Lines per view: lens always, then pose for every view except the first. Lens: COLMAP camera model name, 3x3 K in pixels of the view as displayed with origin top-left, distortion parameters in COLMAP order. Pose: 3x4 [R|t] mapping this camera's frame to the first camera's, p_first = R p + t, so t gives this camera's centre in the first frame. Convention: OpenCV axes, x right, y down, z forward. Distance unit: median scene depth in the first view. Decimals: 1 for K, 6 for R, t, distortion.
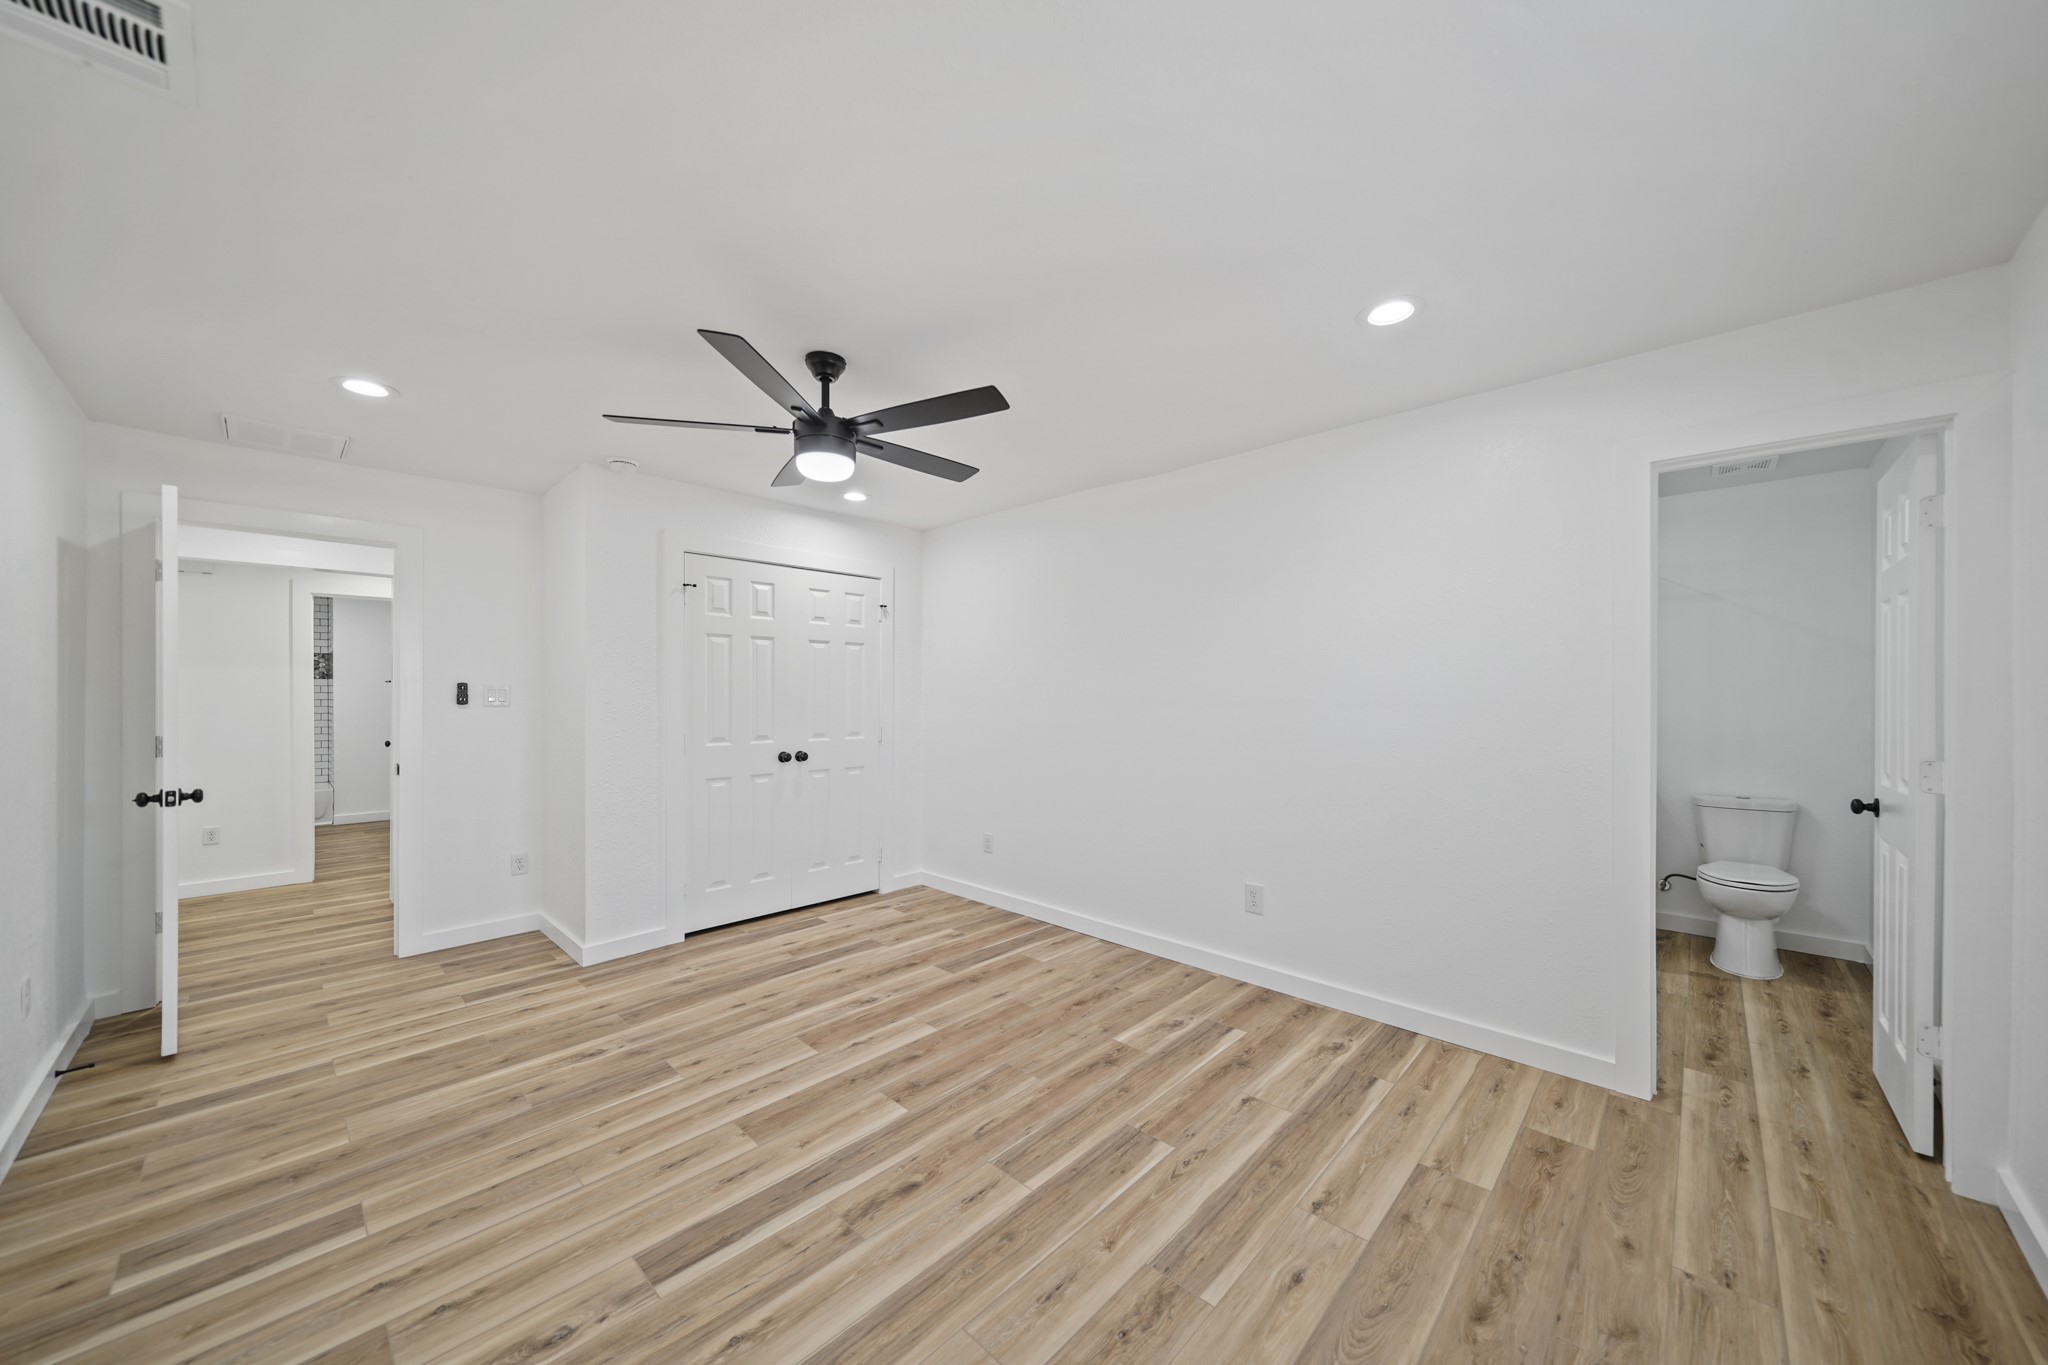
lens RADIAL K [[703.8, 0, 1028.0], [0, 703.8, 691.9], [0, 0, 1]] dist [-0.006367, -0.000228]
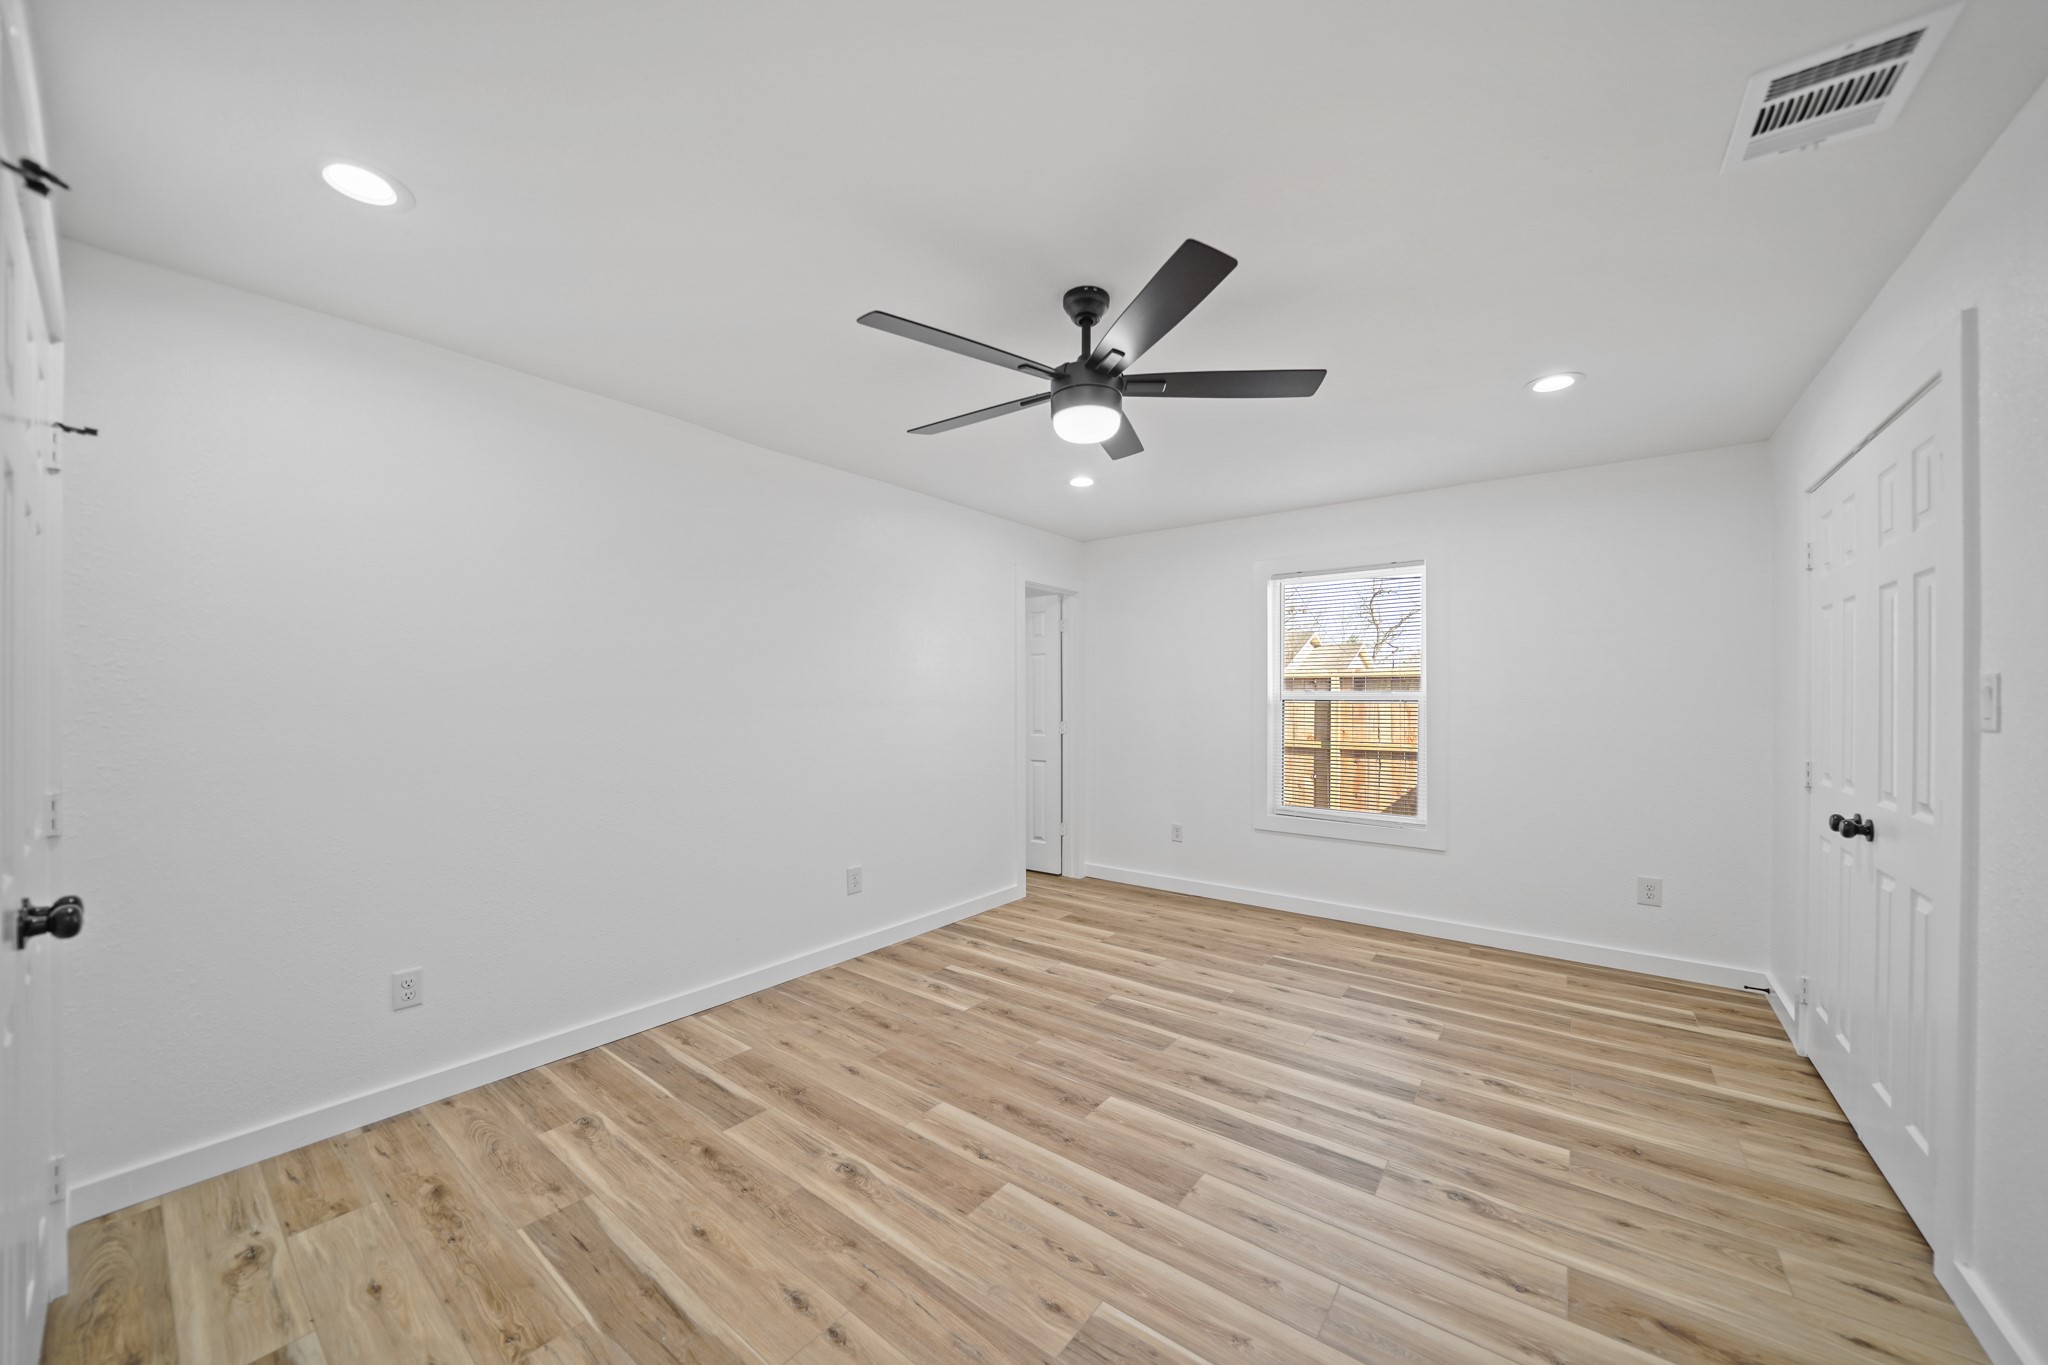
lens RADIAL K [[719.3, 0, 1024.0], [0, 719.3, 682.5], [0, 0, 1]] dist [-0.020145, 0.000030]
pose [[-0.082407, 0.015877, 0.996472, -1.097566], [-0.002171, 0.999868, -0.016111, 0.000536], [-0.996596, -0.003491, -0.082361, 1.090798]]
